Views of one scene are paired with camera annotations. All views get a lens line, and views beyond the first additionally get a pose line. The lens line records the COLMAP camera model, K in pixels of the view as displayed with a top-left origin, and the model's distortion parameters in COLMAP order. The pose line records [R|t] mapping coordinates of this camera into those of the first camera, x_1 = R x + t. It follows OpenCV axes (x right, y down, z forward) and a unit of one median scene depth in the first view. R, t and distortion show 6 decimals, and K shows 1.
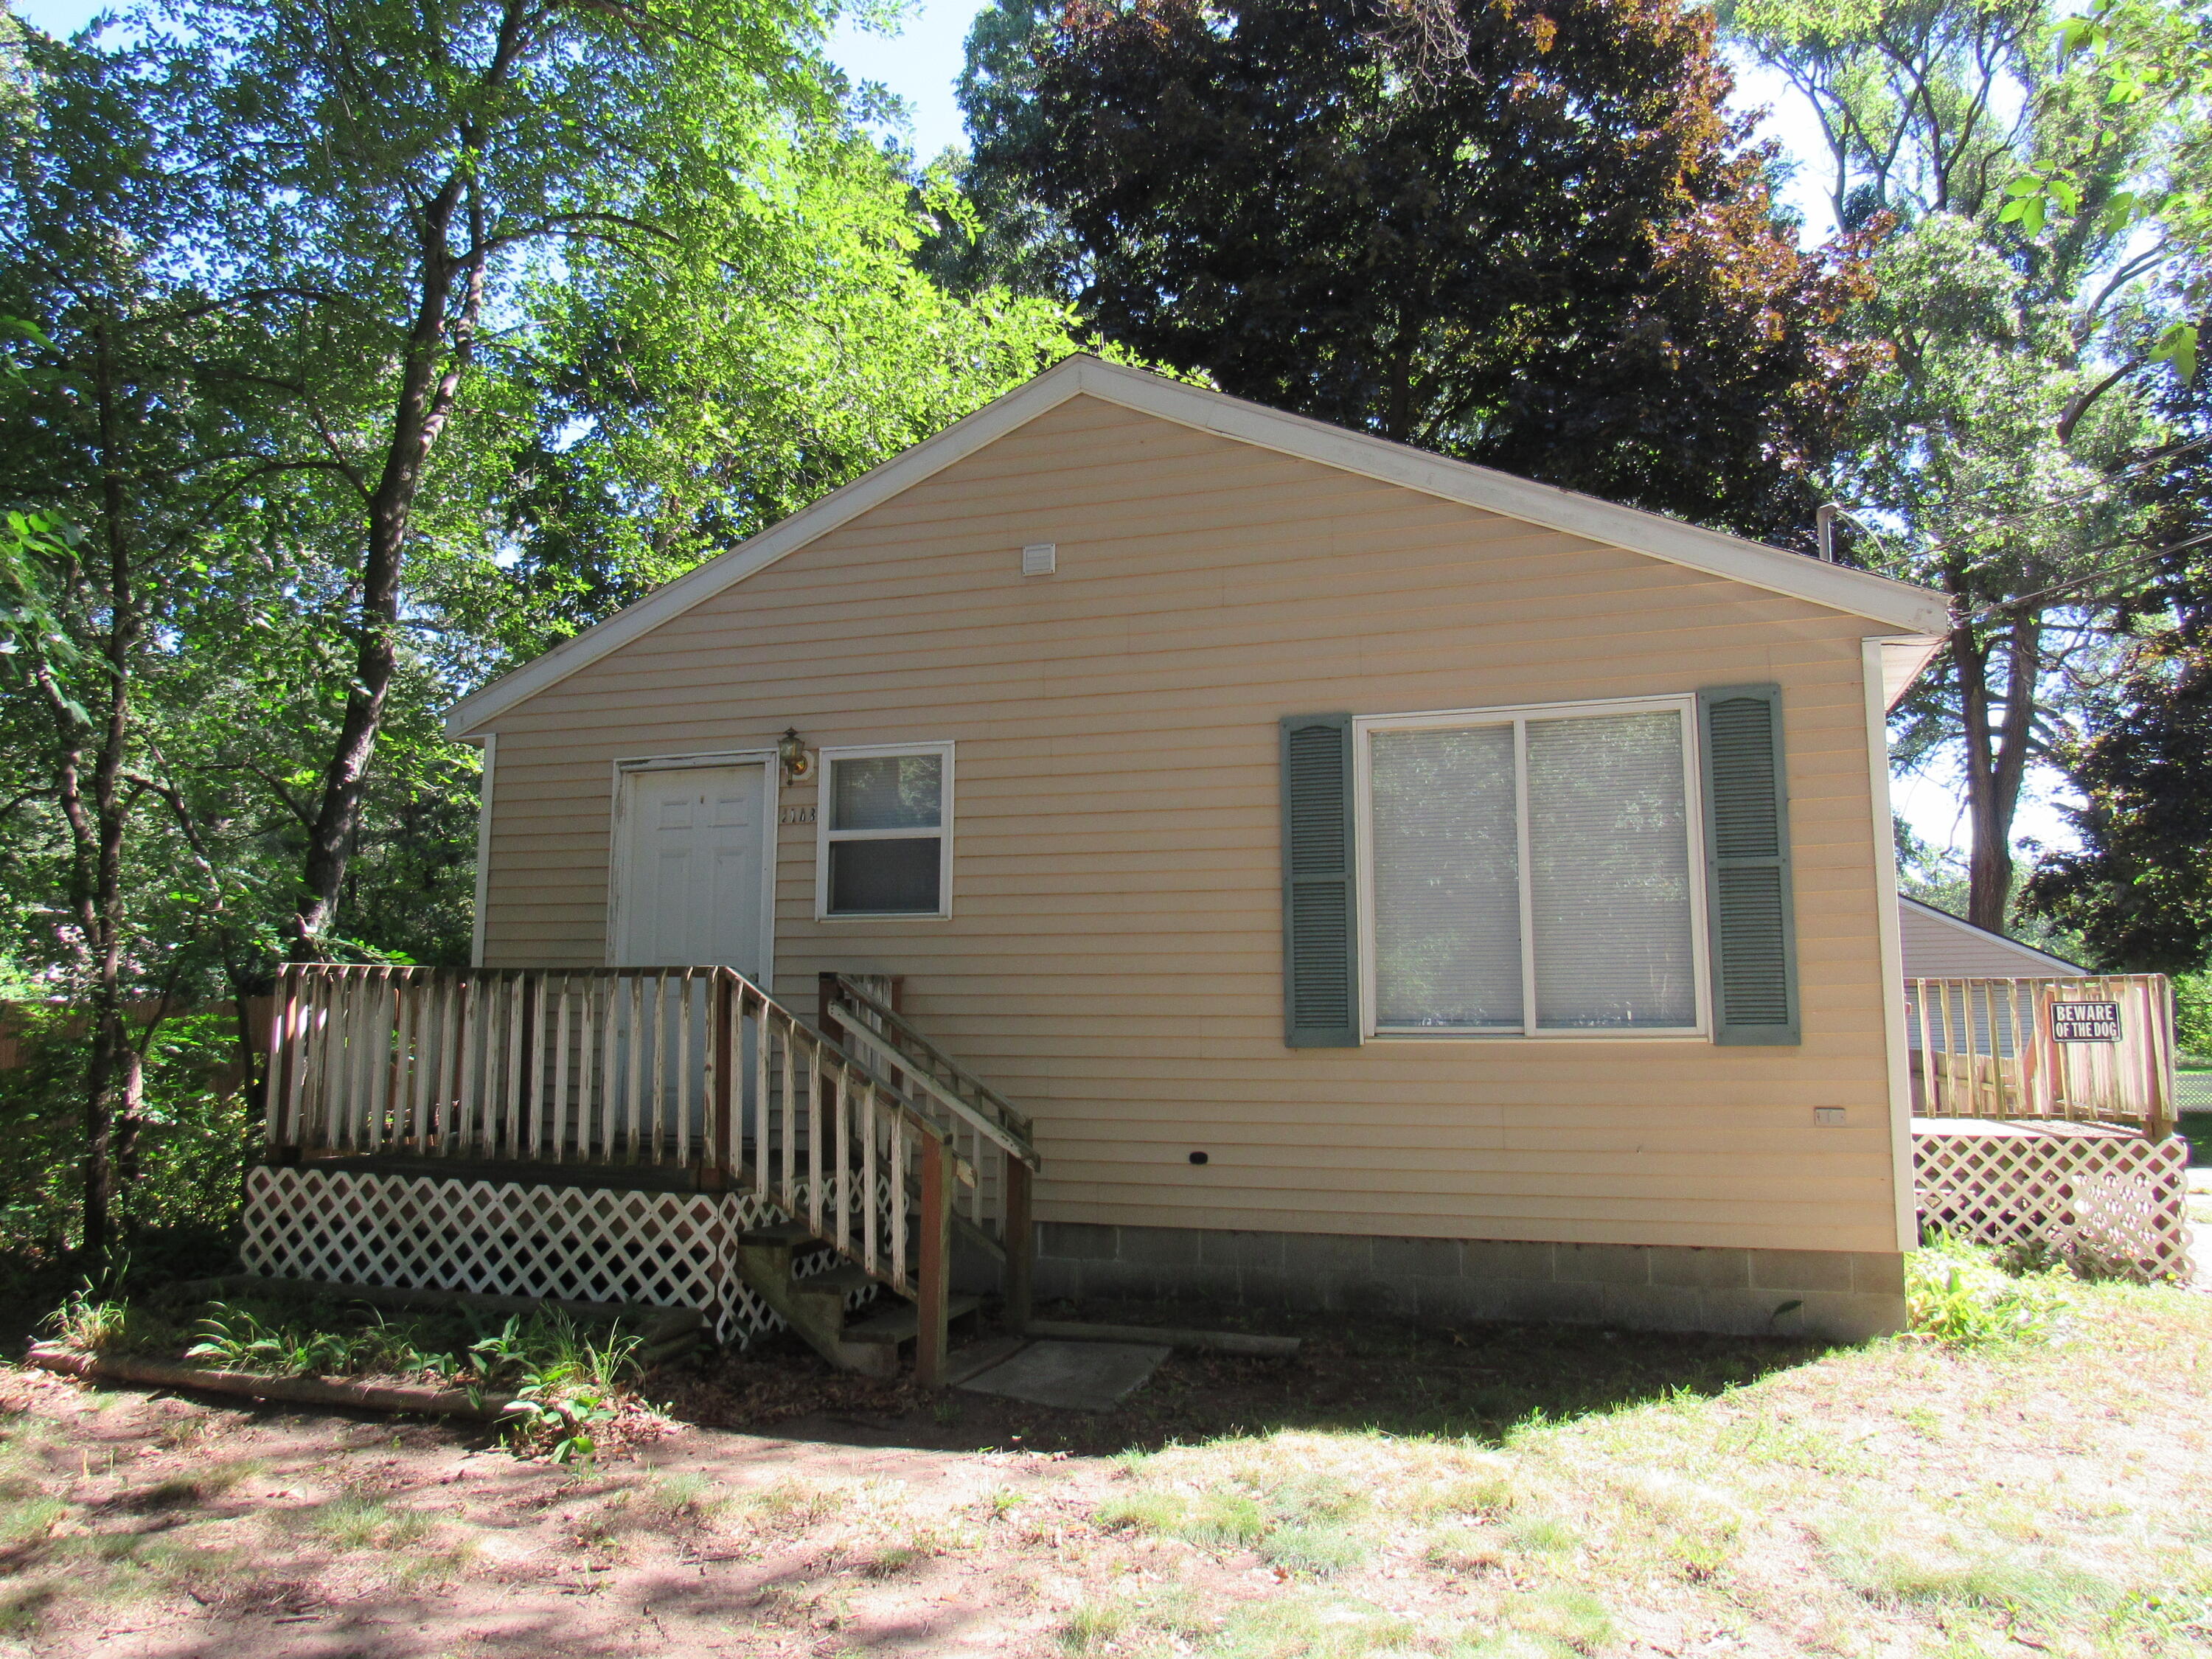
lens RADIAL K [[1589.9, 0, 1038.8], [0, 1589.9, 815.8], [0, 0, 1]] dist [-0.073382, 0.039398]
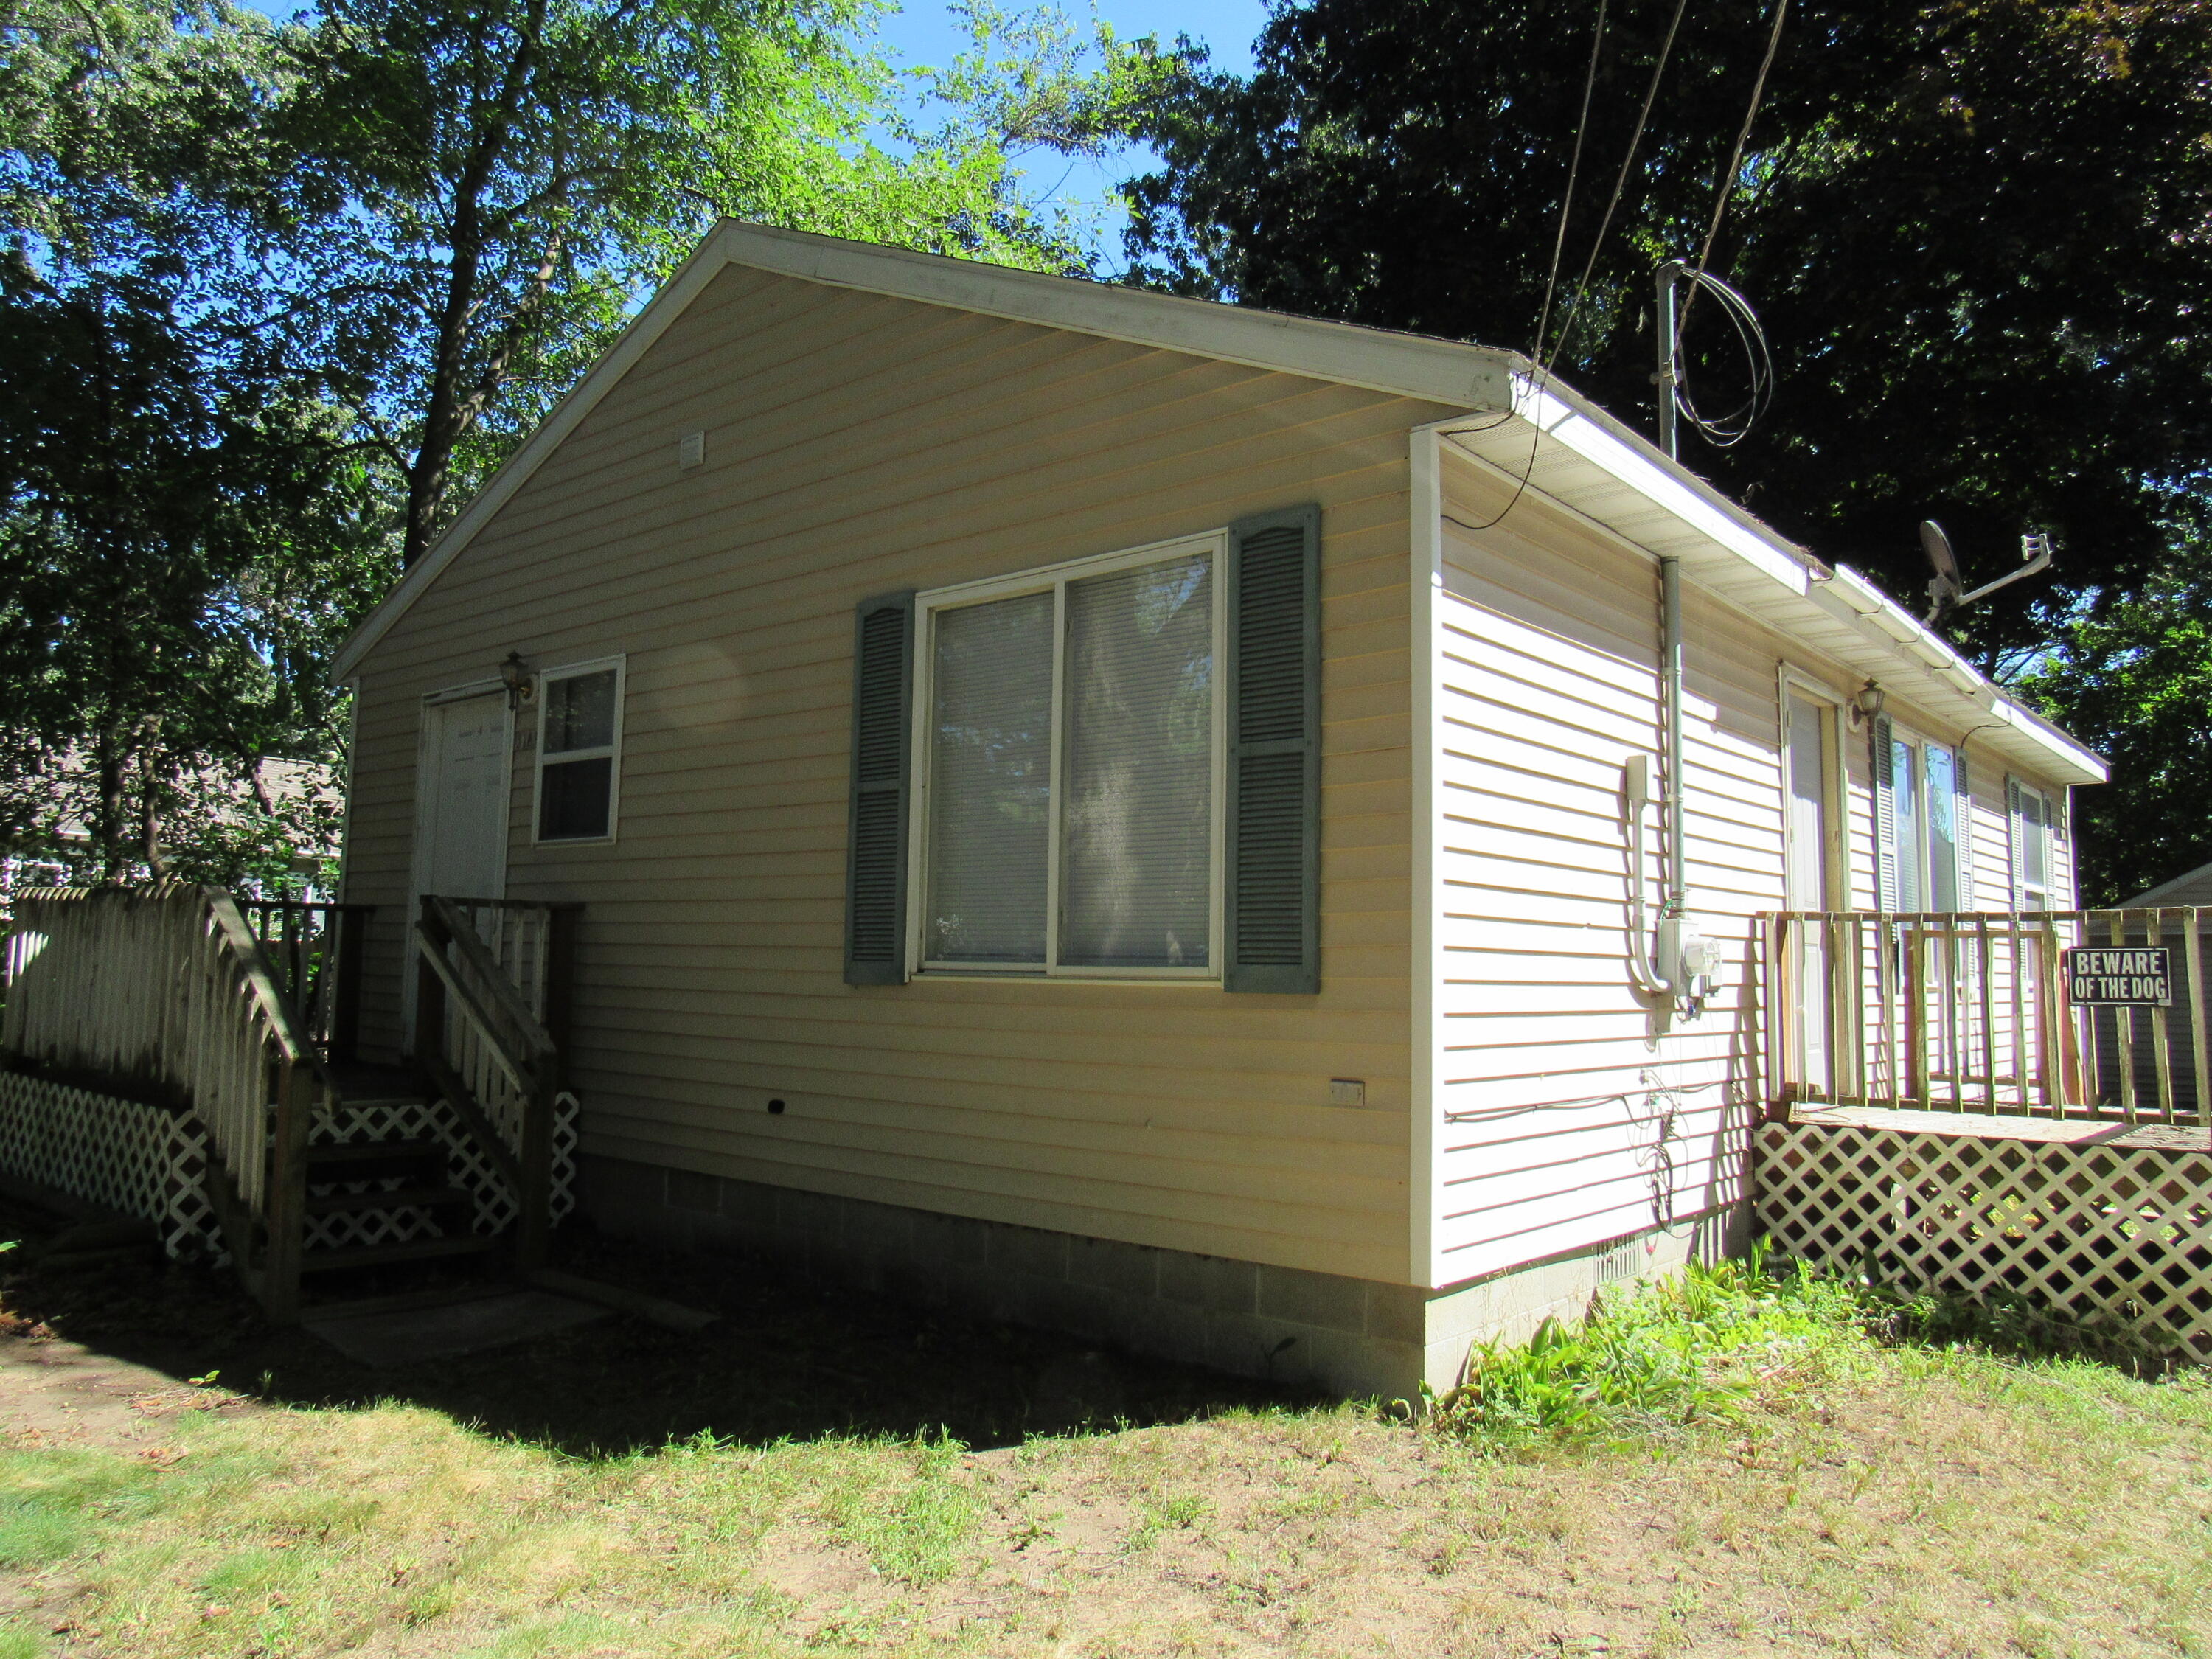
lens RADIAL K [[1589.9, 0, 1038.8], [0, 1589.9, 815.8], [0, 0, 1]] dist [-0.073382, 0.039398]
pose [[0.932652, -0.019261, -0.360263, 0.565516], [0.030263, 0.999231, 0.024922, 0.036380], [0.359506, -0.034147, 0.932518, 0.235259]]
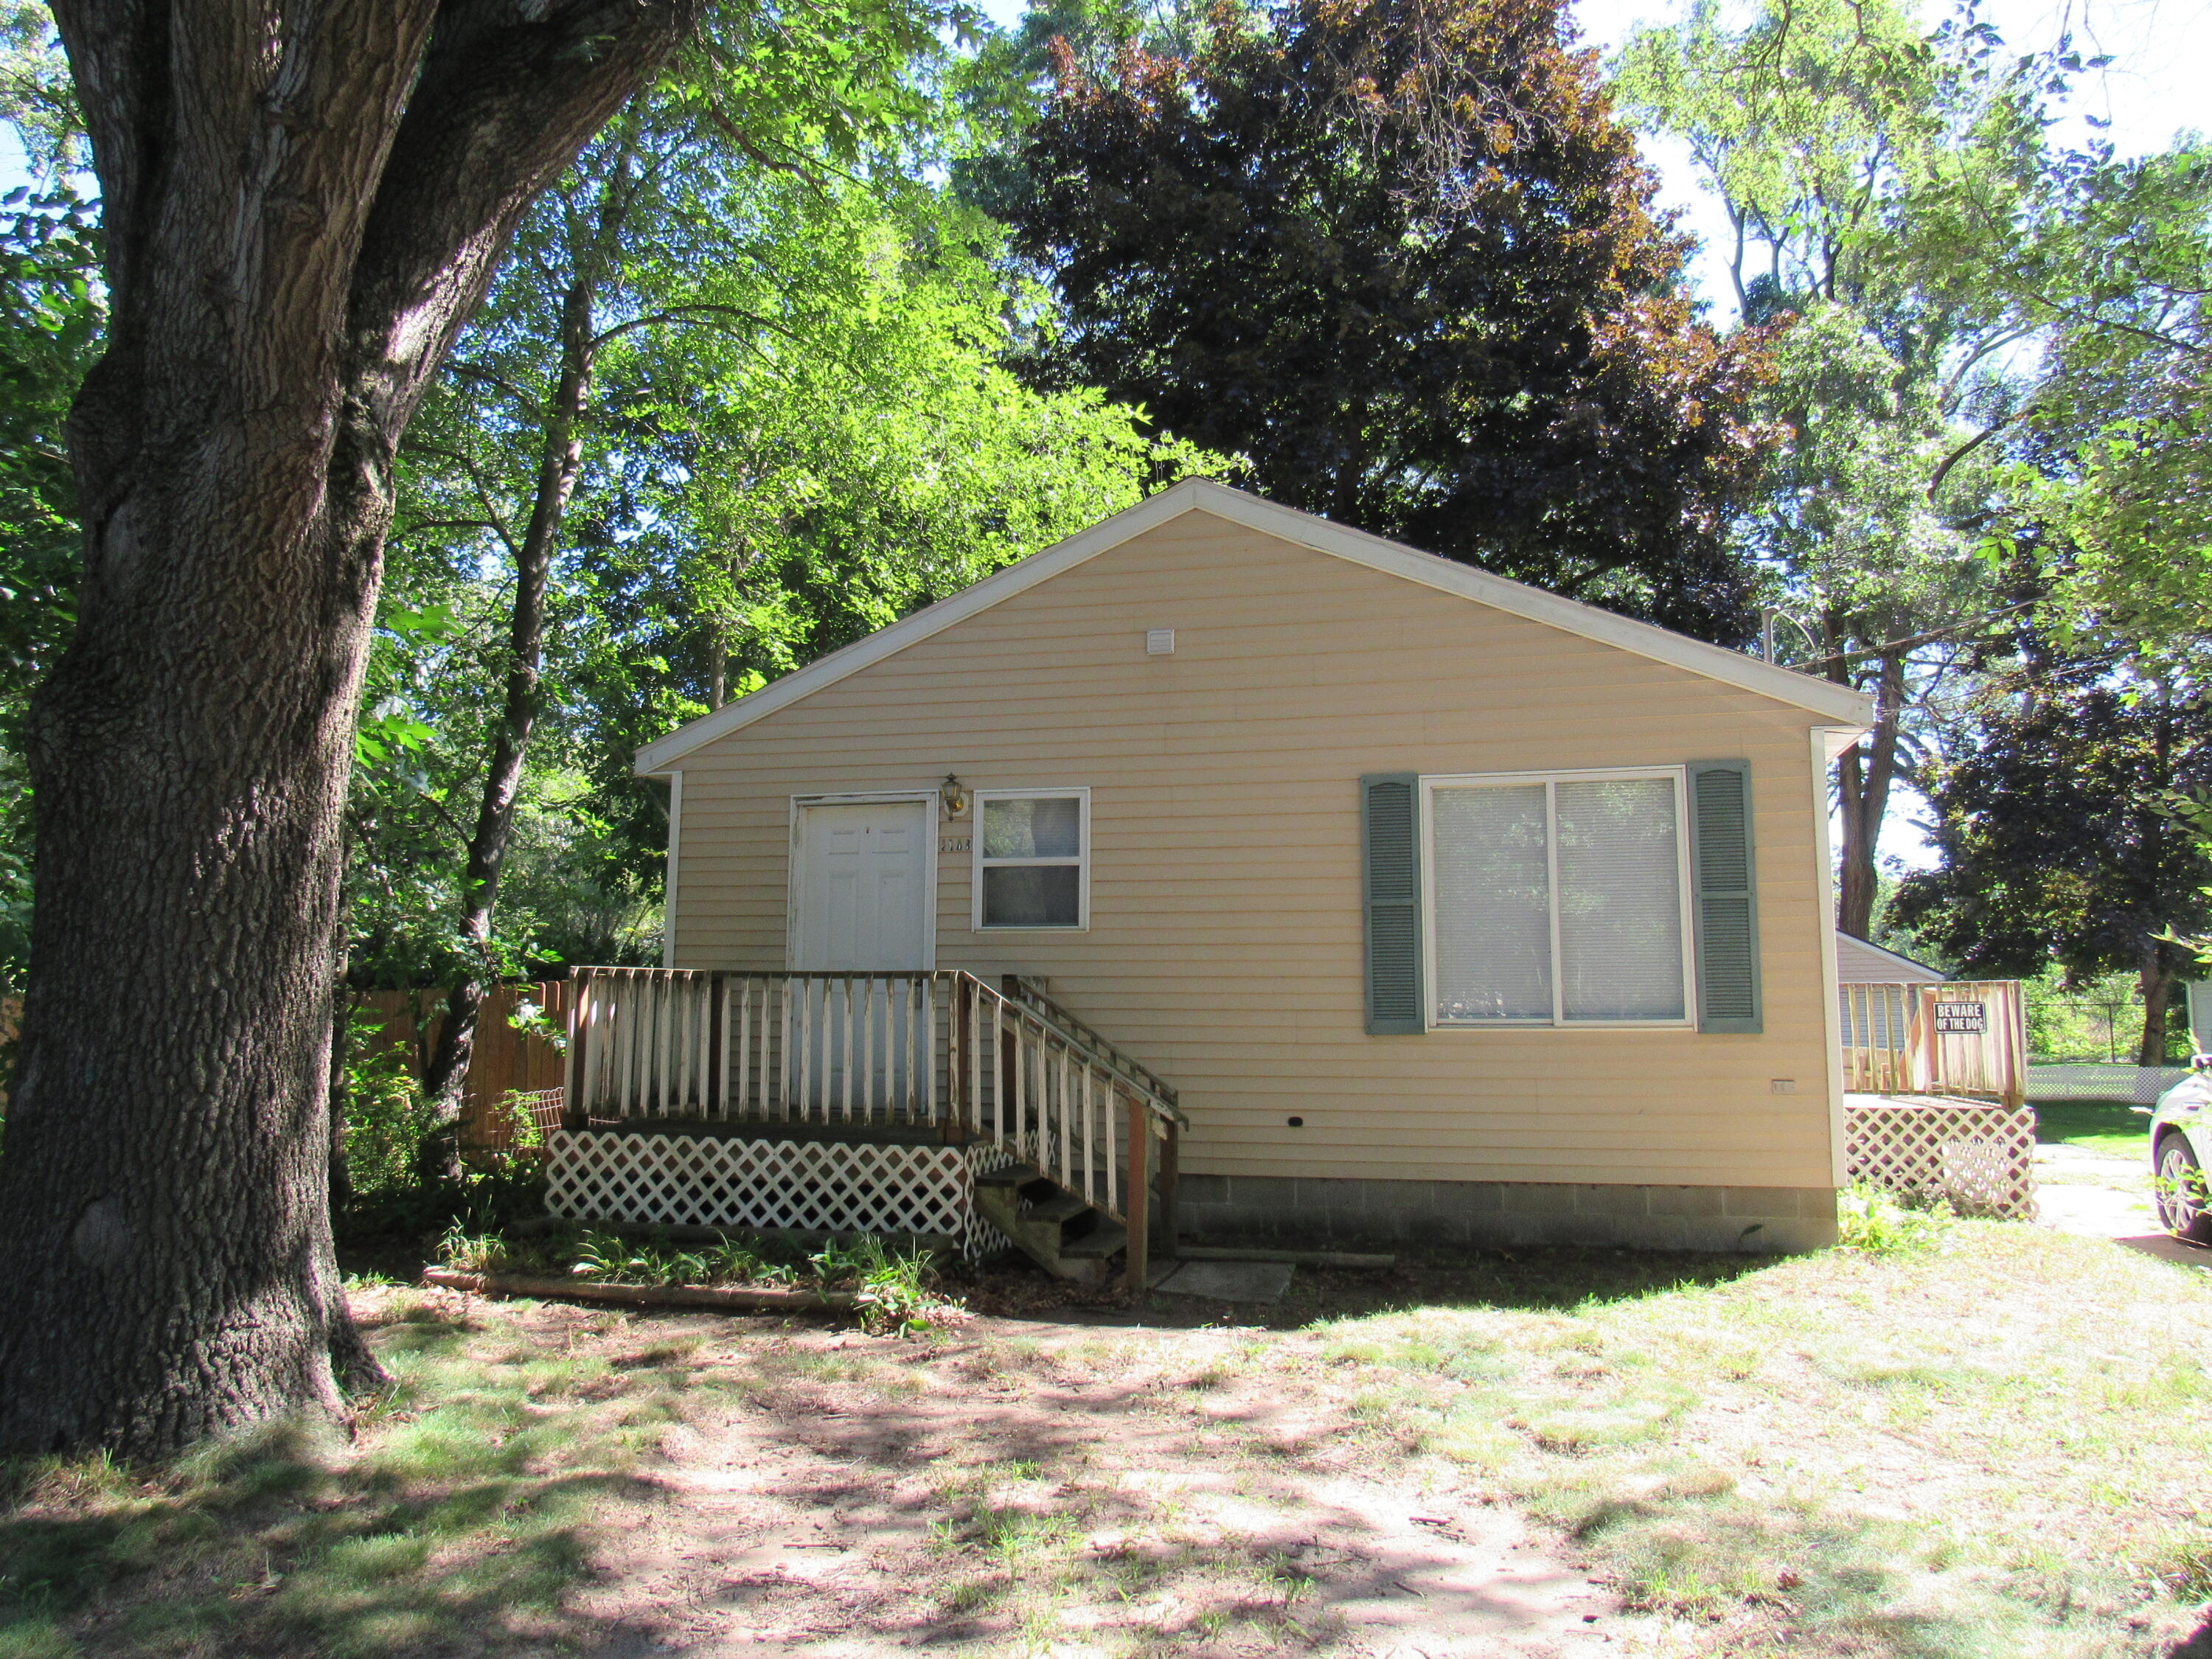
lens RADIAL K [[1589.9, 0, 1038.8], [0, 1589.9, 815.8], [0, 0, 1]] dist [-0.073382, 0.039398]
pose [[0.997207, 0.012715, 0.073592, -0.203286], [-0.012873, 0.999916, 0.001672, -0.029205], [-0.073565, -0.002615, 0.997287, -0.253723]]
